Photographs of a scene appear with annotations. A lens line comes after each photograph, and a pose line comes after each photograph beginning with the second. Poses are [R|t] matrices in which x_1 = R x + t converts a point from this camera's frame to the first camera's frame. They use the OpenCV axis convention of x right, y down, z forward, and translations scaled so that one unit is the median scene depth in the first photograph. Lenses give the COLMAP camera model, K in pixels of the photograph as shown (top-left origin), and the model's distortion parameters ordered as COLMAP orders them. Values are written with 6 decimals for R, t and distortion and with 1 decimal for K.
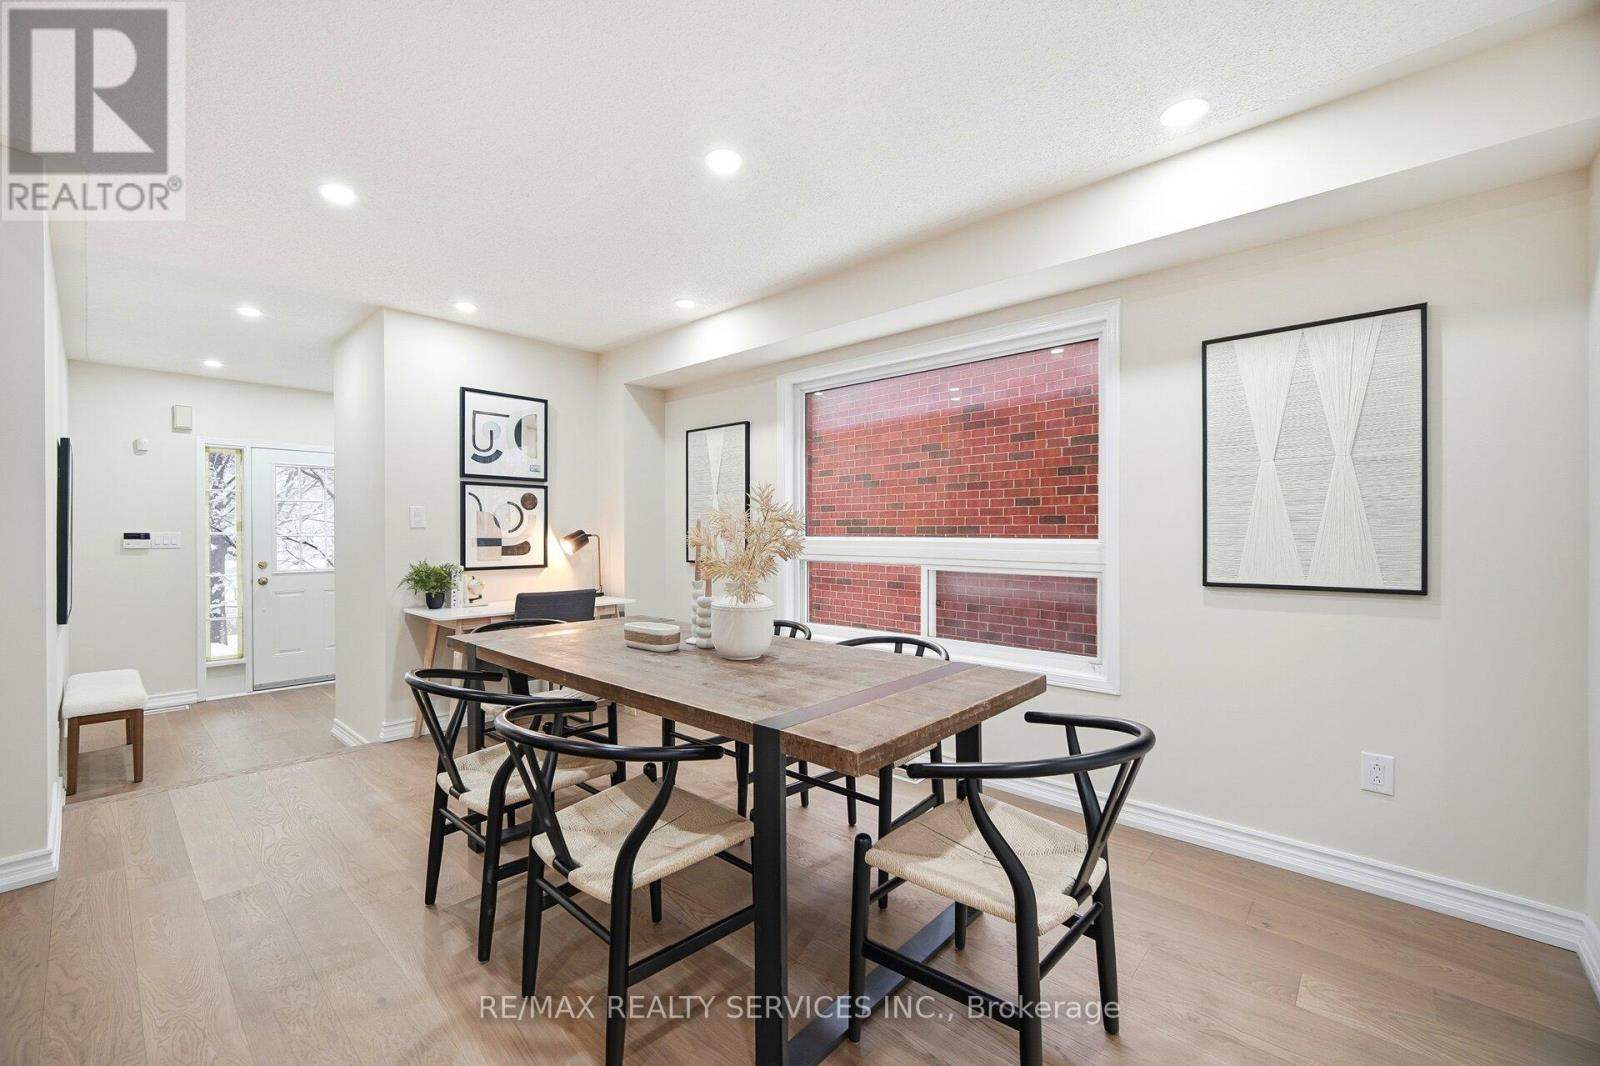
lens RADIAL K [[654.7, 0, 793.7], [0, 654.7, 527.8], [0, 0, 1]] dist [-0.001141, 0.000065]
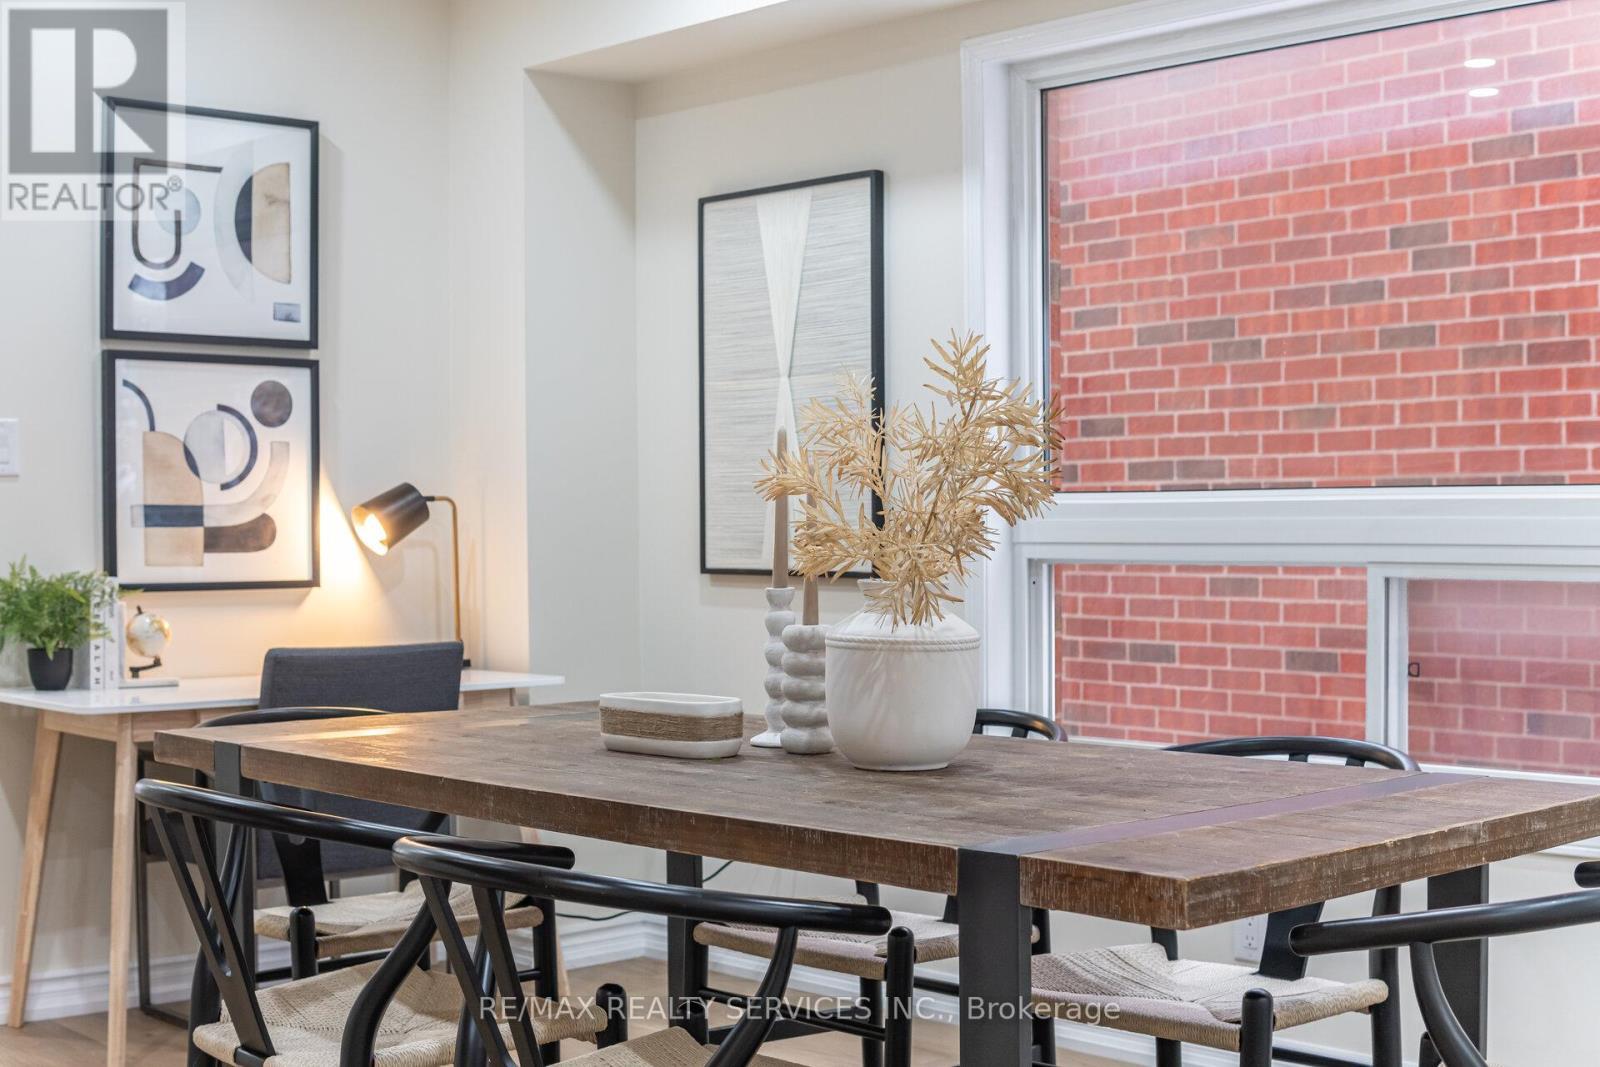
lens RADIAL K [[2199.6, 0, 800.0], [0, 2199.6, 533.5], [0, 0, 1]] dist [-0.111566, 0.021047]
pose [[0.996609, -0.003676, -0.082206, -0.015535], [0.004696, 0.999914, 0.012214, 0.019003], [0.082155, -0.012559, 0.996540, -0.188848]]
